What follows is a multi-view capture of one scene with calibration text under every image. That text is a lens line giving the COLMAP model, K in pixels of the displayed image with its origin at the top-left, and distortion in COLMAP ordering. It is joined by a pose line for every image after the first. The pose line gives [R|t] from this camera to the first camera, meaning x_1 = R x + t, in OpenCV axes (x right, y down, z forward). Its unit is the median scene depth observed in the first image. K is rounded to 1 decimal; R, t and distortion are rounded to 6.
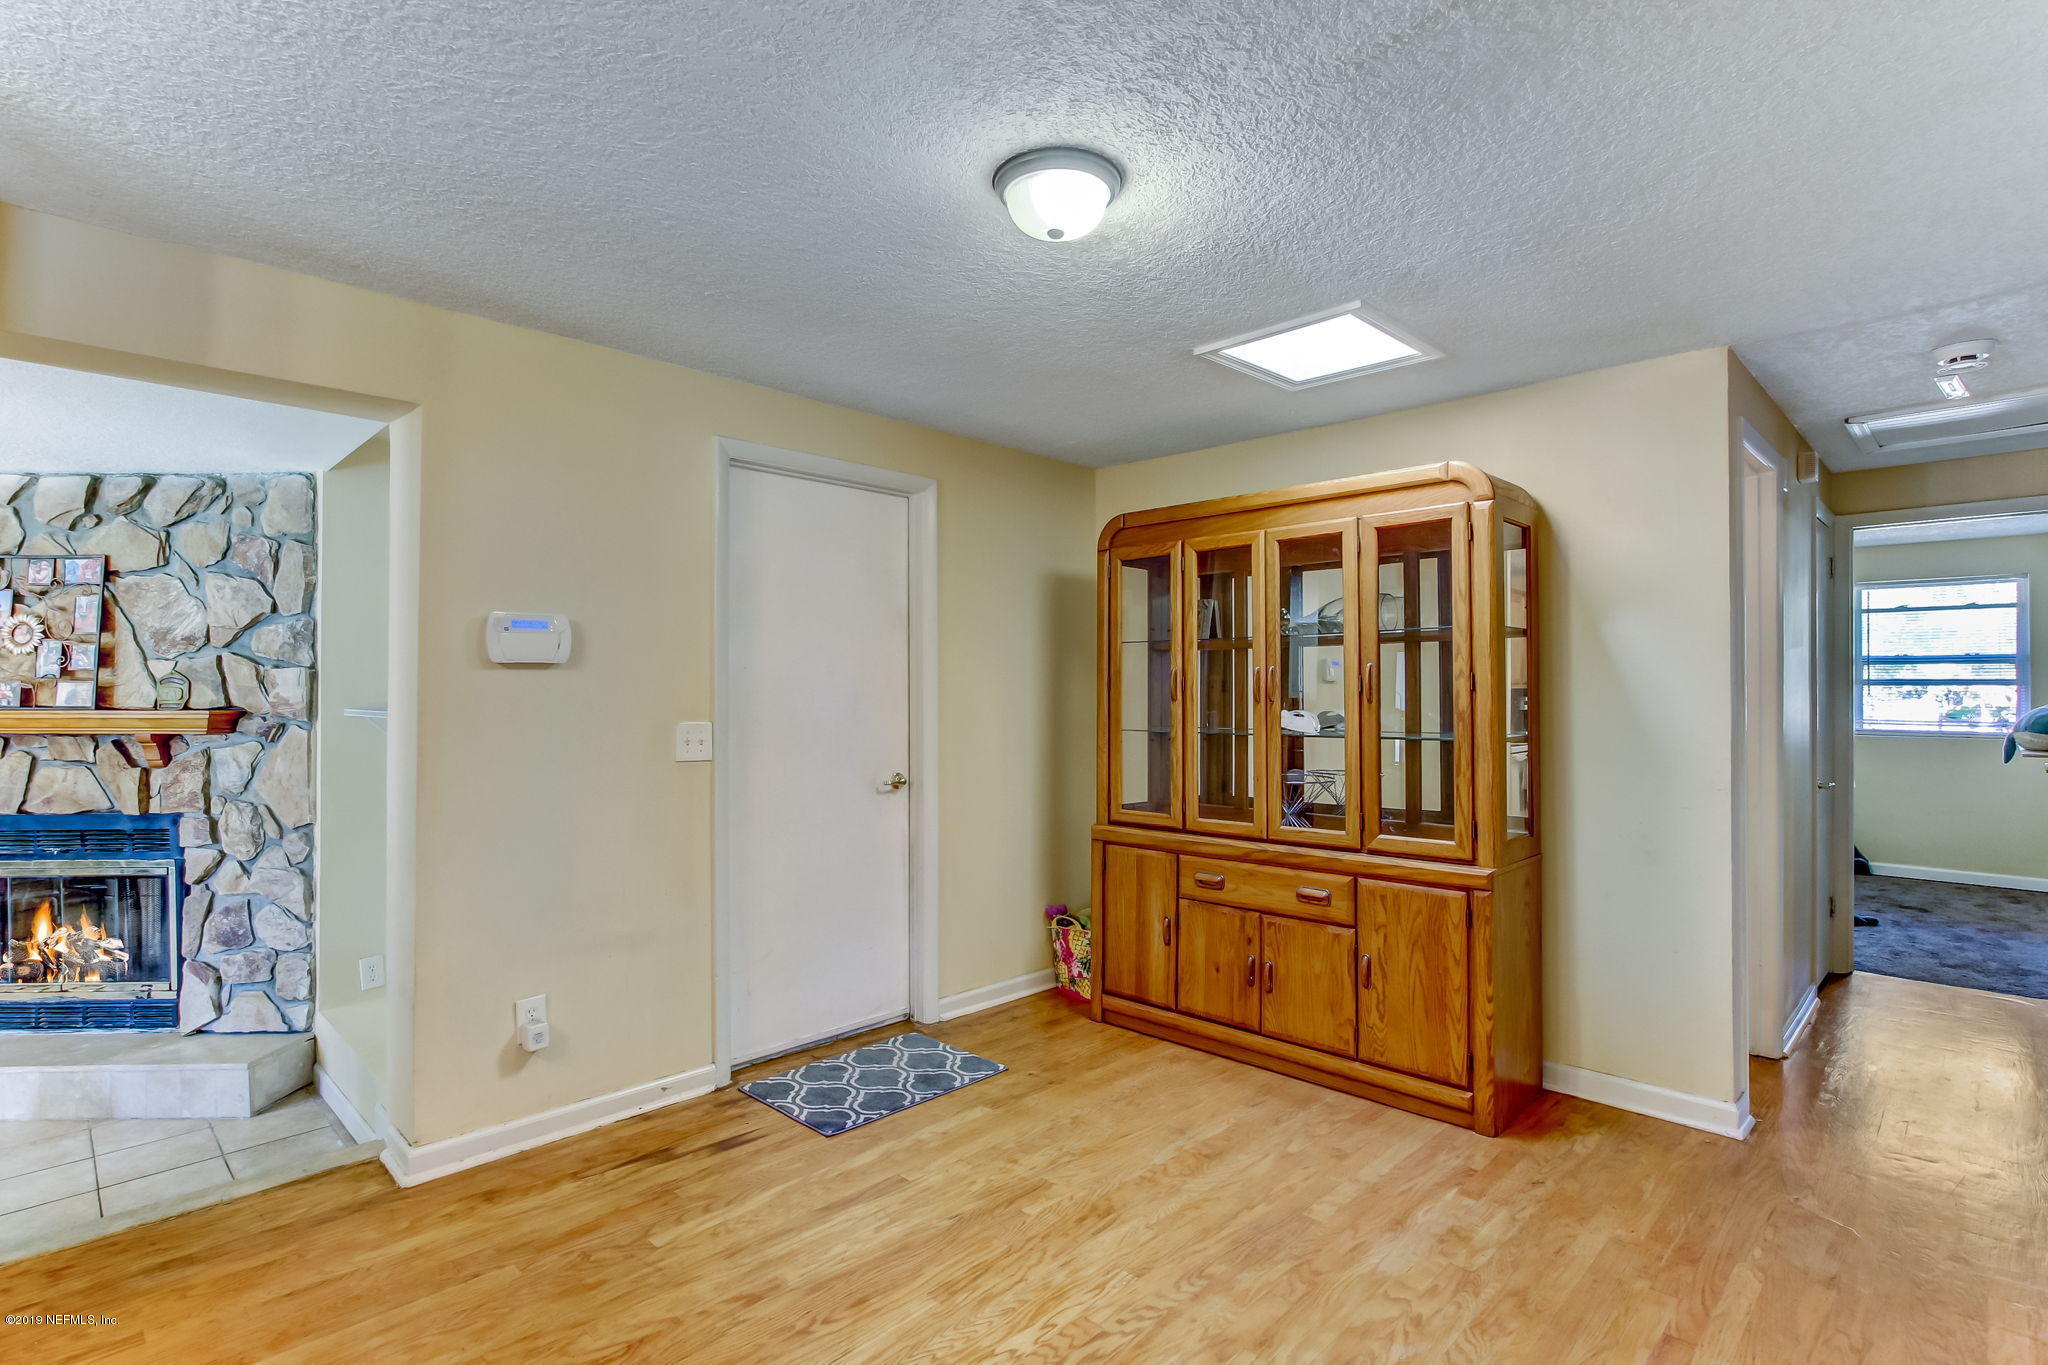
lens RADIAL K [[1009.7, 0, 1024.0], [0, 1009.7, 682.5], [0, 0, 1]] dist [0.000800, 0.000008]
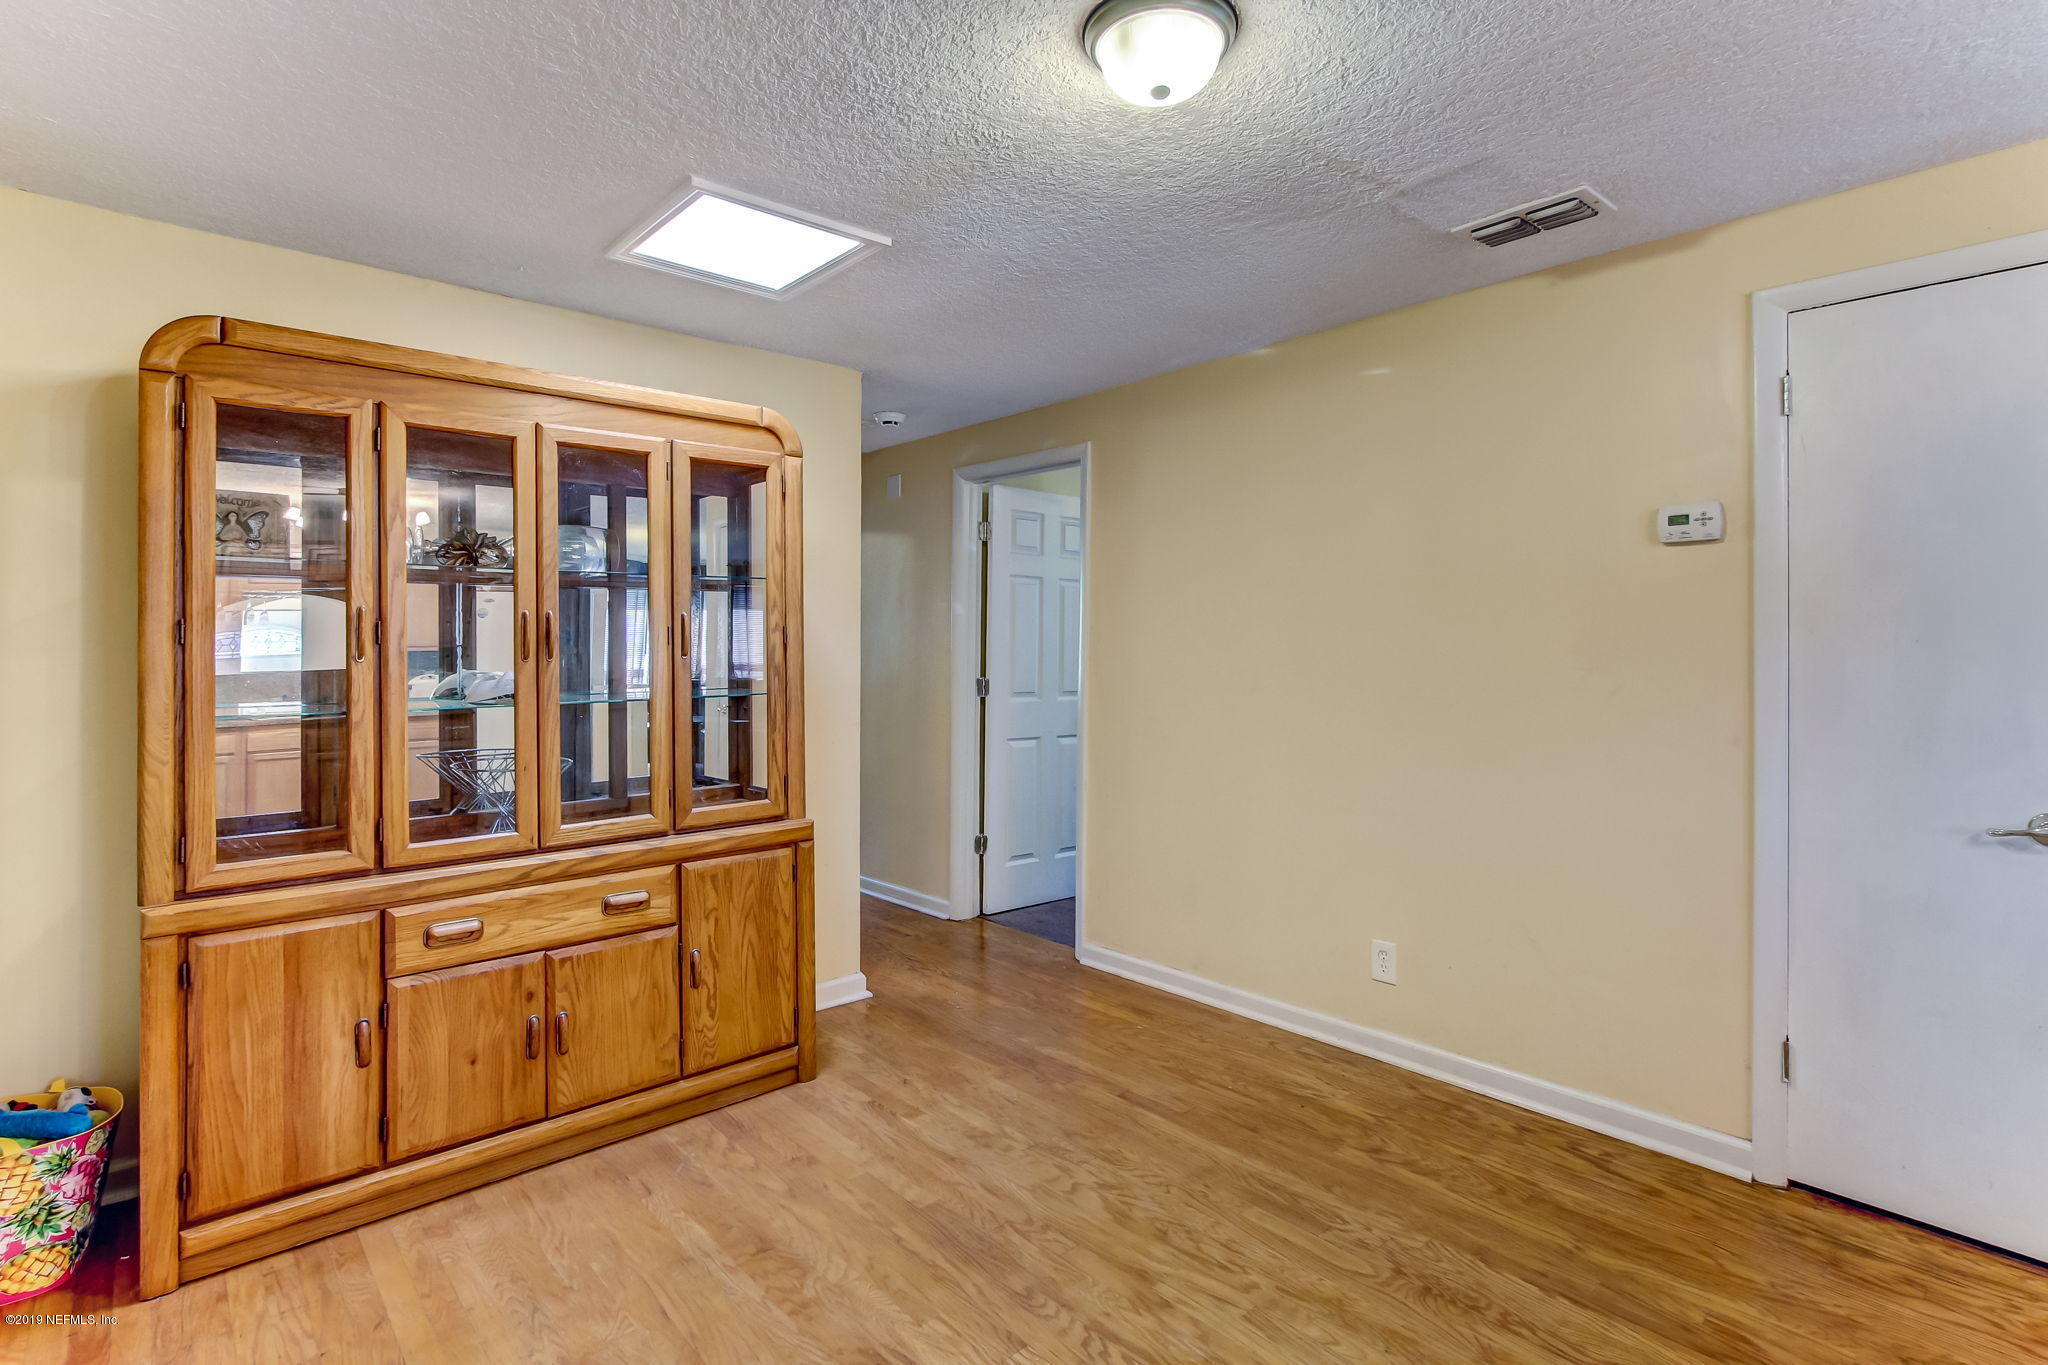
lens RADIAL K [[1000.4, 0, 1016.1], [0, 1000.4, 644.4], [0, 0, 1]] dist [-0.001865, -0.000152]
pose [[0.066058, 0.007983, 0.997784, -0.492331], [-0.004889, 0.999959, -0.007677, 0.013591], [-0.997804, -0.004371, 0.066095, 0.663178]]
